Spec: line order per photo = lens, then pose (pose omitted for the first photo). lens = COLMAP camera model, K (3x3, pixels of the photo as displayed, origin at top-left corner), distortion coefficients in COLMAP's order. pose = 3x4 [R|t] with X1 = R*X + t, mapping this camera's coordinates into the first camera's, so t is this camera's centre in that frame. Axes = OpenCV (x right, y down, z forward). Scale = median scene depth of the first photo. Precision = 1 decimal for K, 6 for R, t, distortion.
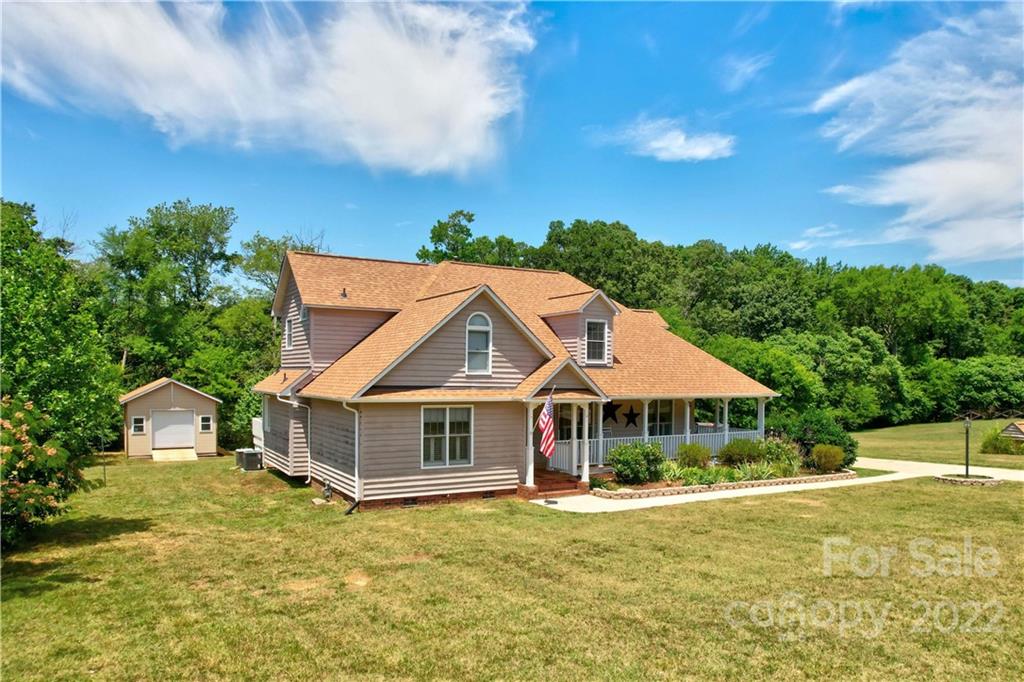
lens RADIAL K [[623.3, 0, 531.8], [0, 623.3, 393.0], [0, 0, 1]] dist [-0.027306, 0.000526]
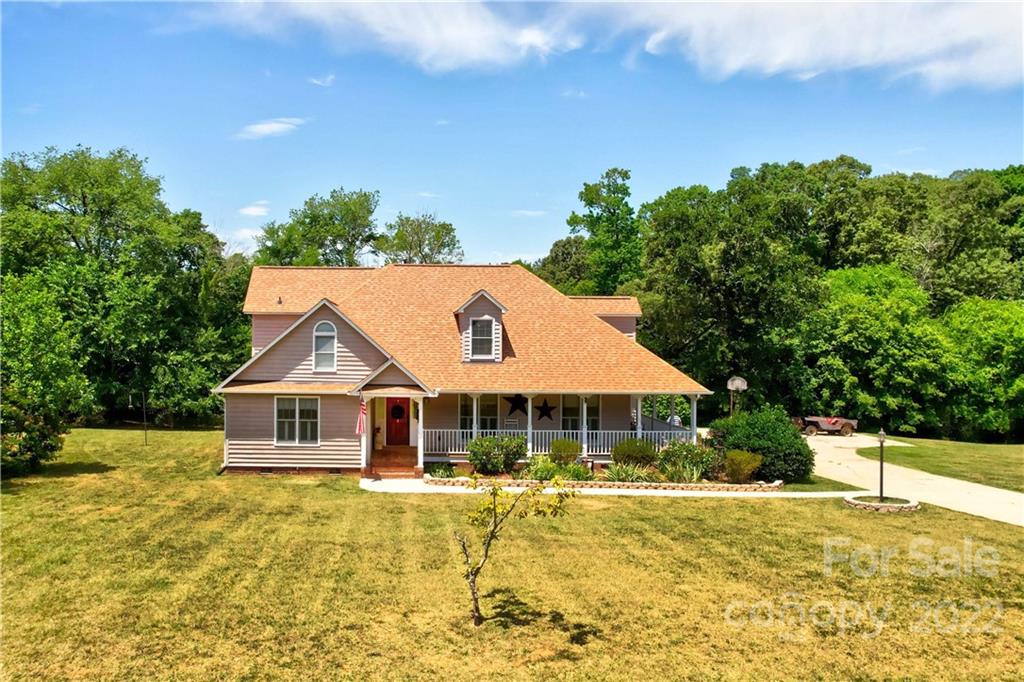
lens RADIAL K [[753.9, 0, 512.0], [0, 753.9, 341.0], [0, 0, 1]] dist [-0.035761, 0.003293]
pose [[0.903250, 0.004488, -0.429092, 0.710994], [-0.015810, 0.999614, -0.022826, -0.049970], [0.428824, 0.027402, 0.902973, -0.142920]]
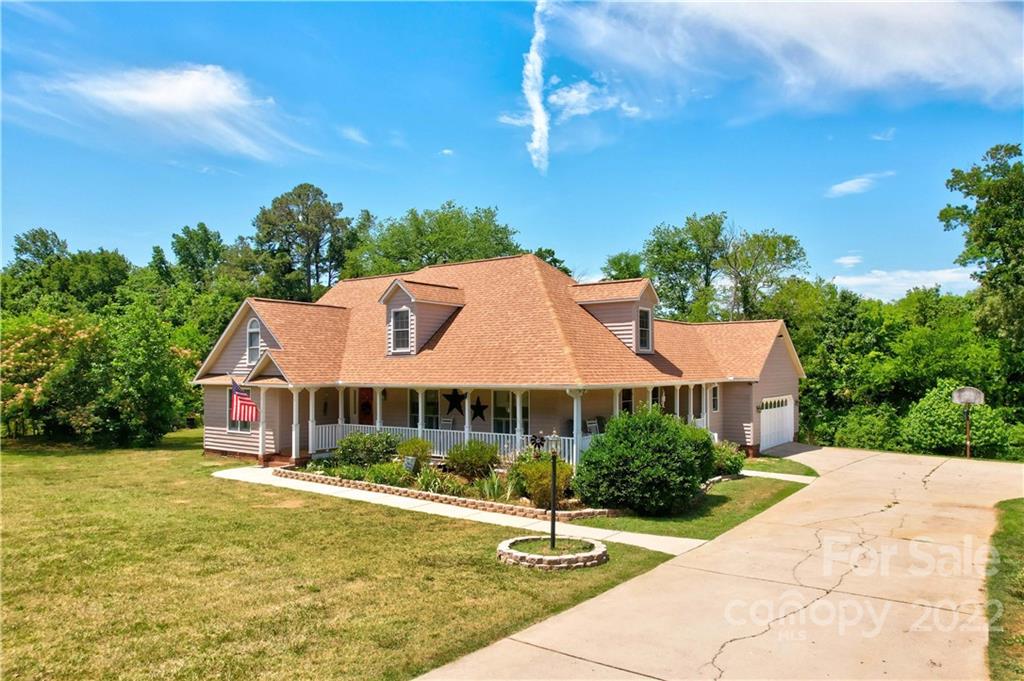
lens RADIAL K [[701.2, 0, 569.7], [0, 701.2, 339.3], [0, 0, 1]] dist [-0.033584, 0.000224]
pose [[0.497930, -0.041567, -0.866221, 1.237158], [-0.014536, 0.998310, -0.056261, -0.008270], [0.867095, 0.040606, 0.496484, 0.682237]]
